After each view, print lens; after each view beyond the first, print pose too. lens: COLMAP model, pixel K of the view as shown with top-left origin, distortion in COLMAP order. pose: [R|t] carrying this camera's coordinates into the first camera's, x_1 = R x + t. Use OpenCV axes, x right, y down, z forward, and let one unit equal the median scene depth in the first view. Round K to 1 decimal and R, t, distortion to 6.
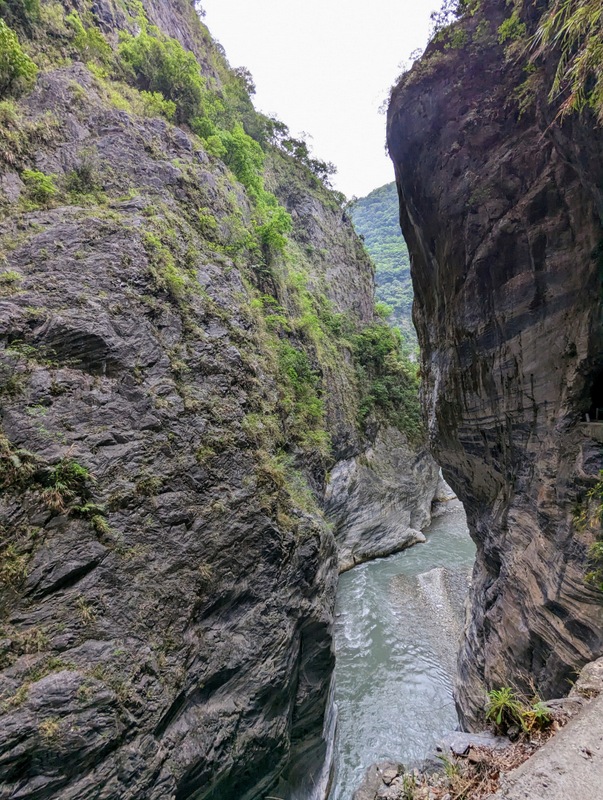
lens RADIAL K [[376.4, 0, 301.7], [0, 376.4, 401.6], [0, 0, 1]] dist [0.000006, -0.000423]
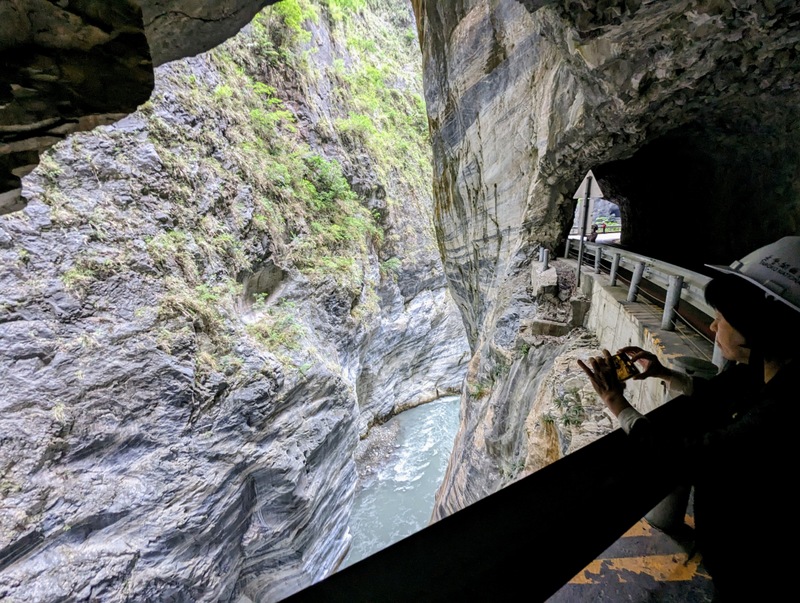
lens RADIAL K [[376.4, 0, 400.0], [0, 376.4, 299.4], [0, 0, 1]] dist [0.000006, -0.000423]
pose [[0.986267, 0.062946, -0.152695, 0.554826], [-0.032262, 0.980140, 0.195664, 0.001014], [0.161979, -0.188051, 0.968710, 0.297556]]
